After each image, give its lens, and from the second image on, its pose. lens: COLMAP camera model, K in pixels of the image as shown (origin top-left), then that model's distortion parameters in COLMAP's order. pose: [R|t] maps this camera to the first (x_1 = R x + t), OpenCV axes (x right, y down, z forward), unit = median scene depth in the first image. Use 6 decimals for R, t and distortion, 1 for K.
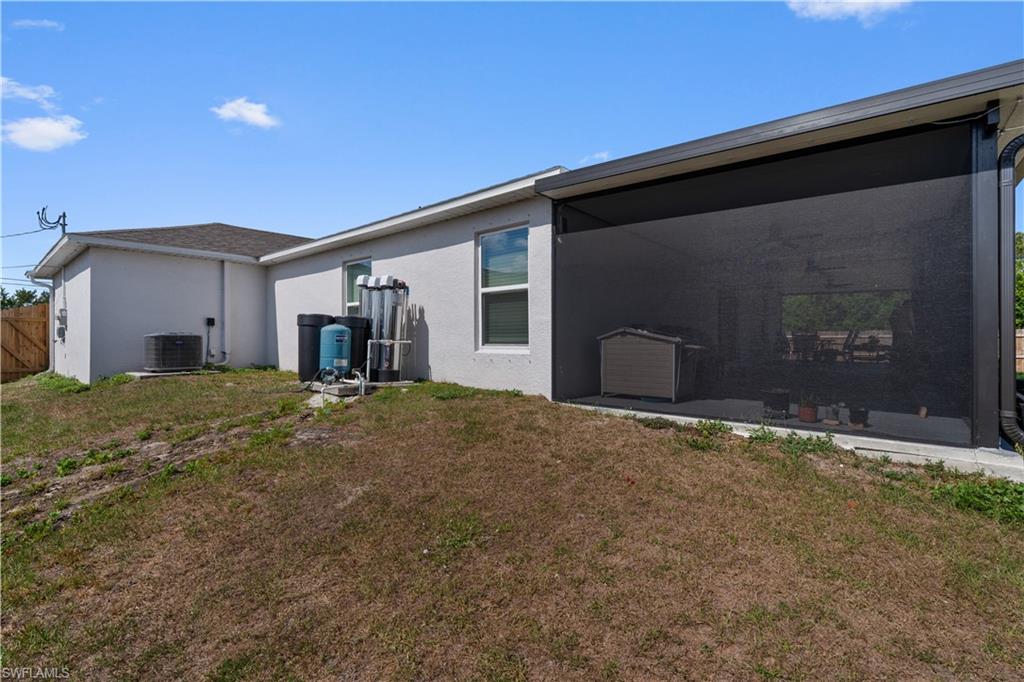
lens RADIAL K [[464.4, 0, 514.5], [0, 464.4, 337.2], [0, 0, 1]] dist [-0.011551, 0.003892]
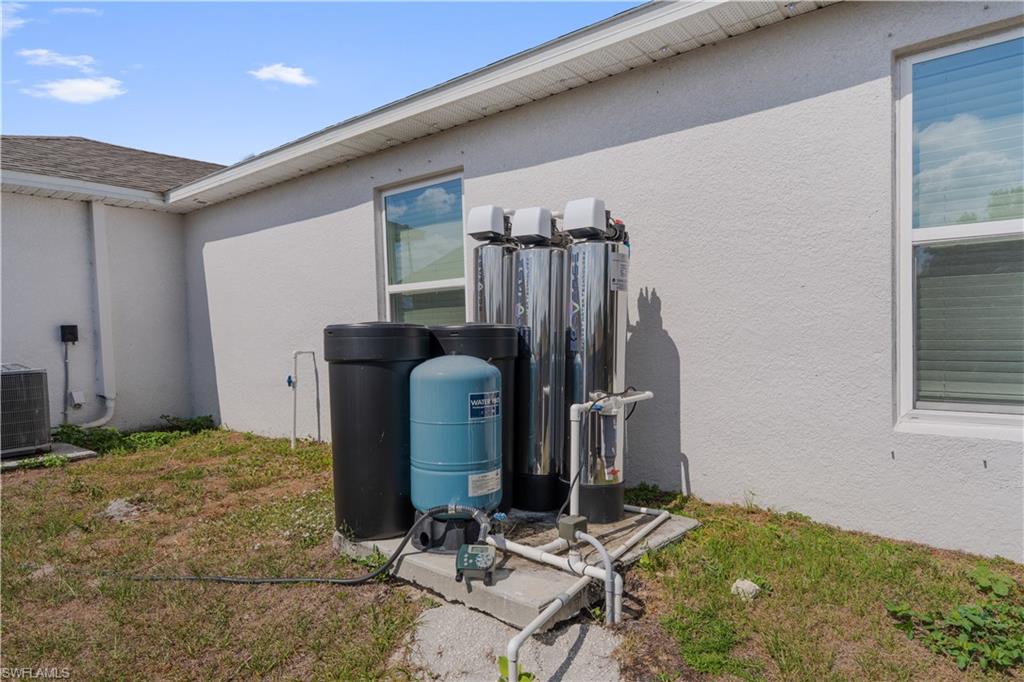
lens RADIAL K [[598.6, 0, 512.9], [0, 598.6, 349.5], [0, 0, 1]] dist [-0.004952, -0.001347]
pose [[0.999040, -0.028329, 0.033411, -0.272154], [0.026889, 0.998723, 0.042774, -0.036493], [-0.034580, -0.041834, 0.998526, 0.452099]]
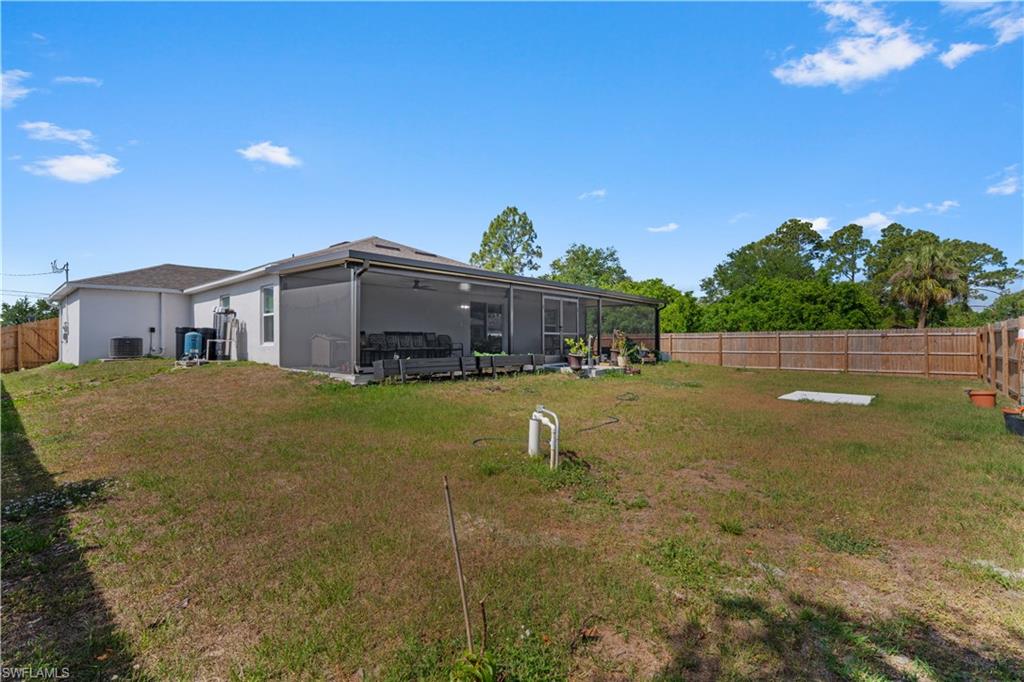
lens RADIAL K [[464.4, 0, 511.3], [0, 464.4, 335.6], [0, 0, 1]] dist [-0.011551, 0.003892]
pose [[0.999705, -0.003978, -0.023974, 0.789109], [0.003764, 0.999953, -0.008960, 0.008528], [0.024008, 0.008867, 0.999672, -0.737688]]
